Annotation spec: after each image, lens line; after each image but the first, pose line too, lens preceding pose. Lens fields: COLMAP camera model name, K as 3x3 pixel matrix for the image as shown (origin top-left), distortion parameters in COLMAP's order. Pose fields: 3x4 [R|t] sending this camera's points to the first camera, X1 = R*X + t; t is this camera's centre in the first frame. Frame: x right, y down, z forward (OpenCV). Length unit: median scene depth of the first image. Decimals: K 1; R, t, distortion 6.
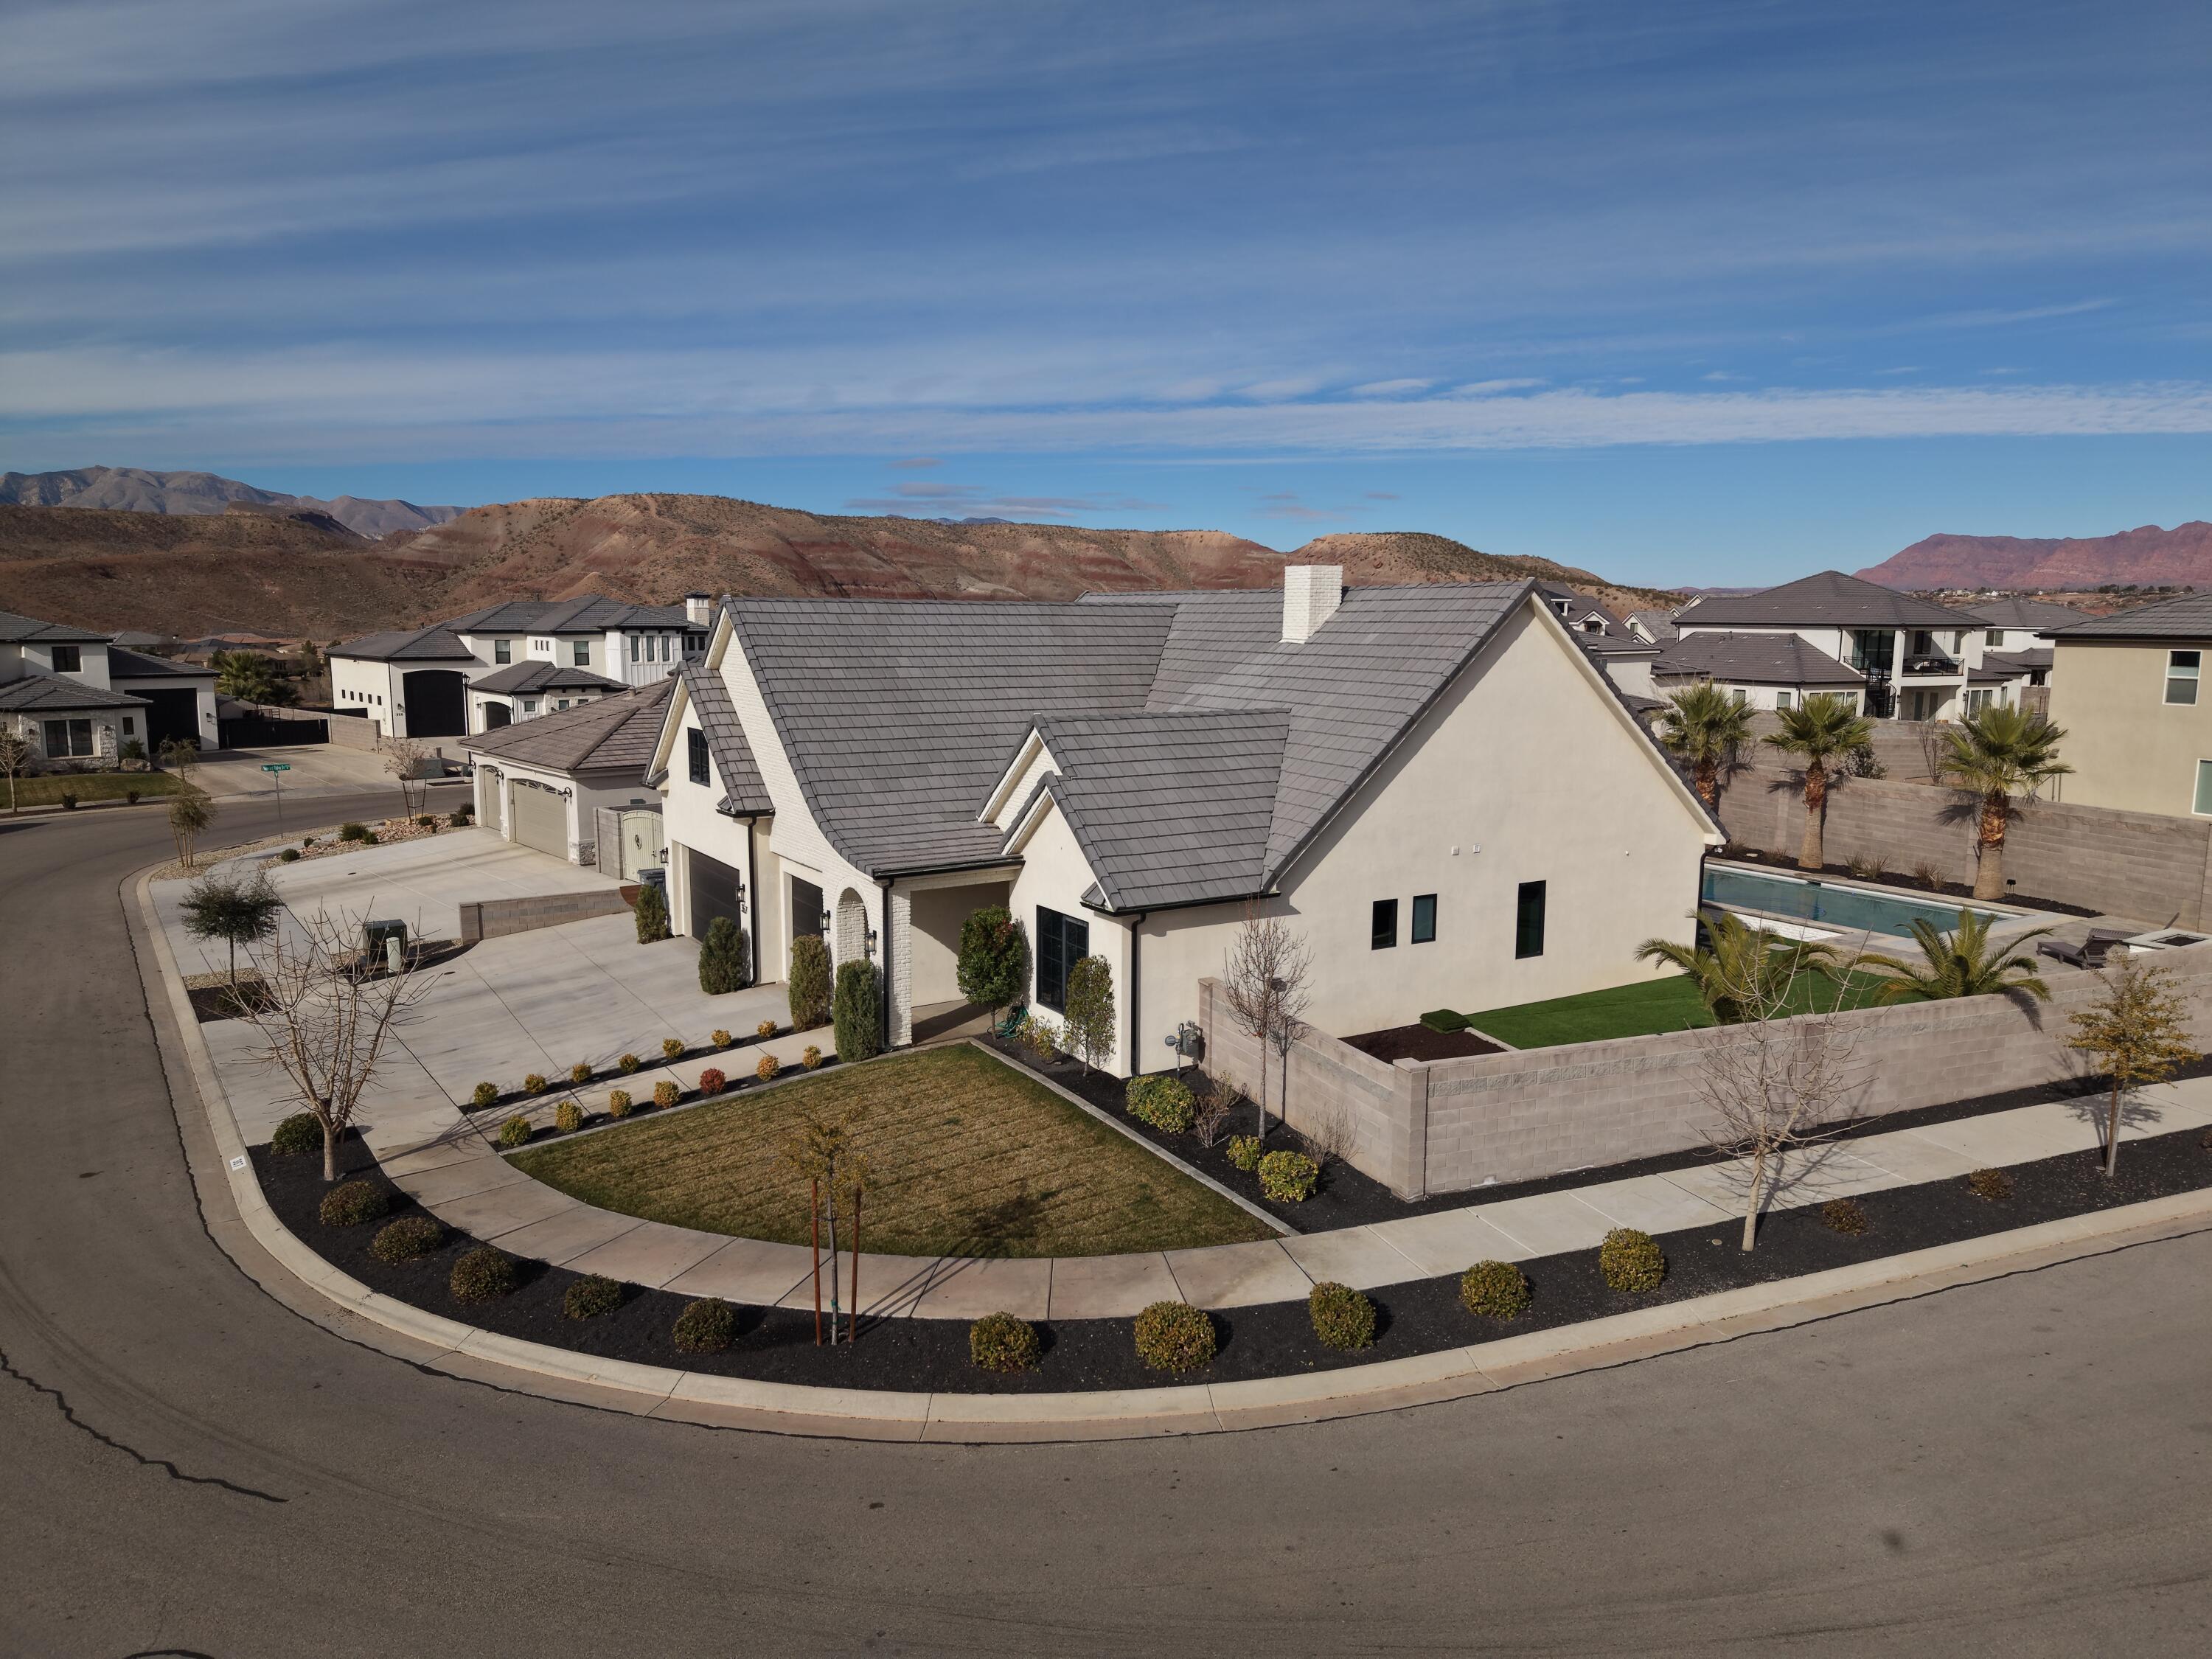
lens RADIAL K [[1533.6, 0, 1106.0], [0, 1533.6, 829.5], [0, 0, 1]] dist [0.005959, 0.001561]
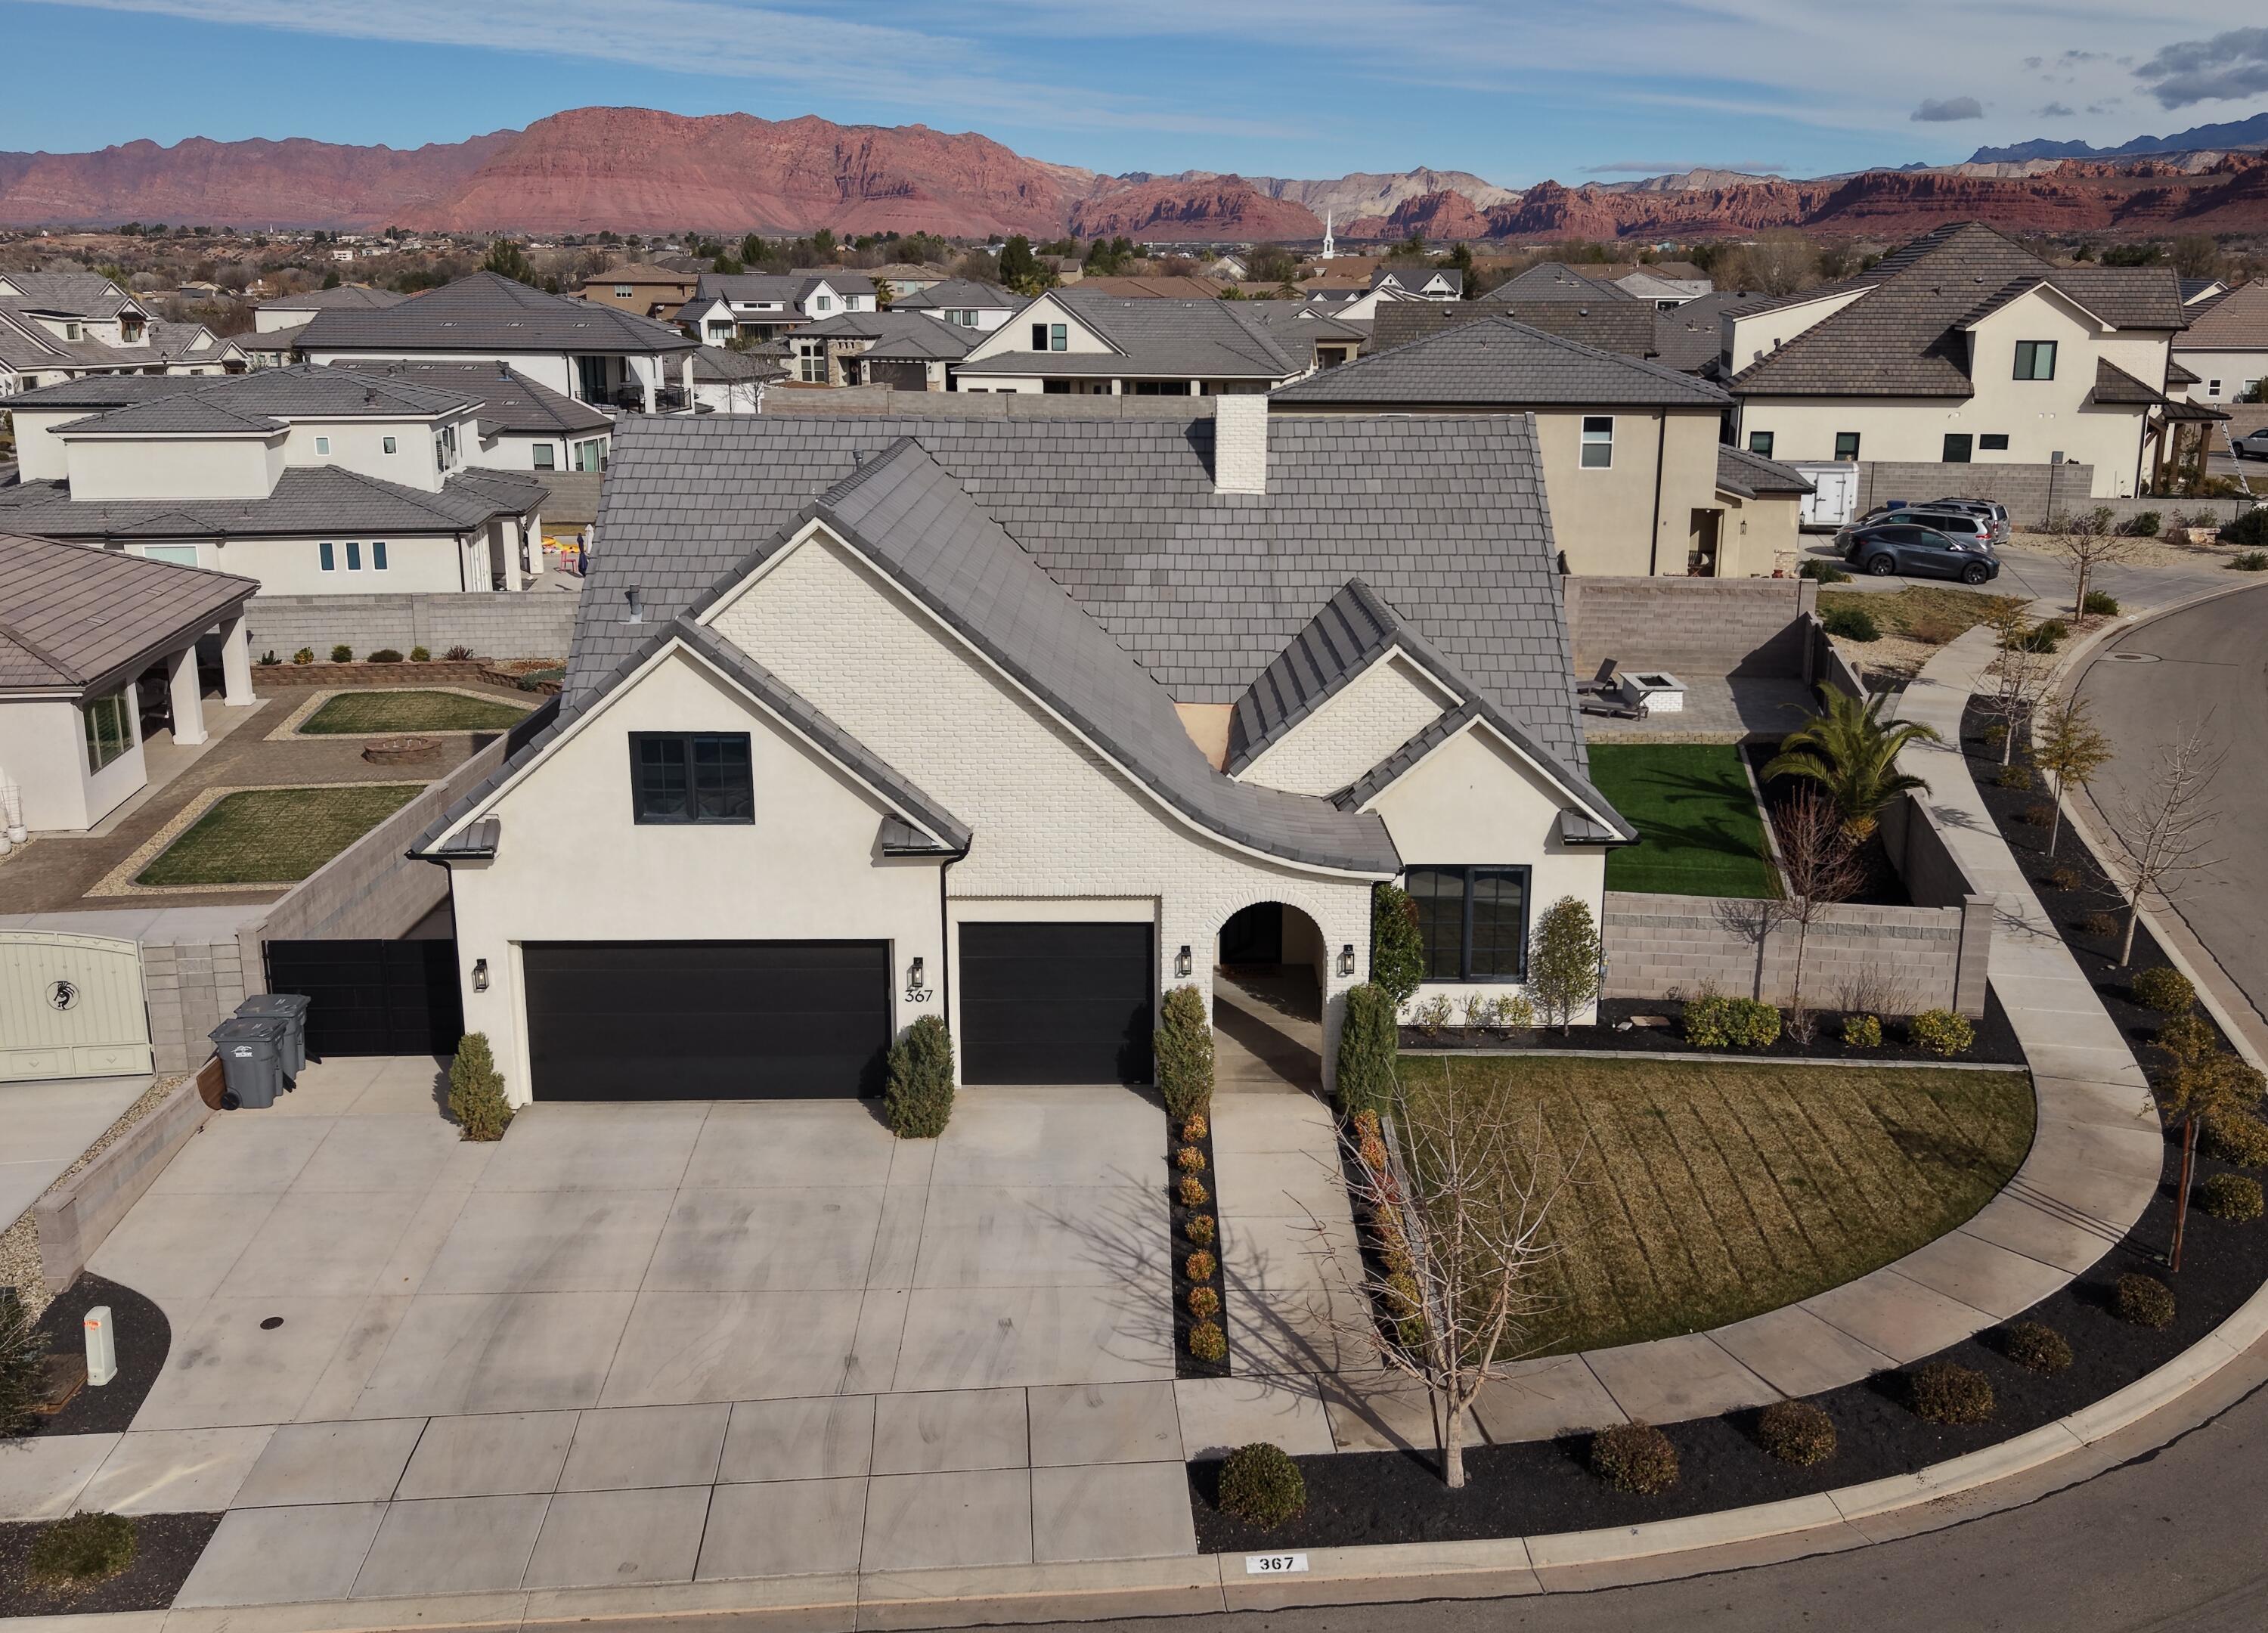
lens RADIAL K [[2258.3, 0, 1134.0], [0, 2258.3, 816.5], [0, 0, 1]] dist [0.008351, 0.020194]
pose [[0.504161, -0.212609, 0.837030, -1.096722], [0.121819, 0.977039, 0.174798, -0.198263], [-0.854975, 0.013840, 0.518485, 0.502370]]
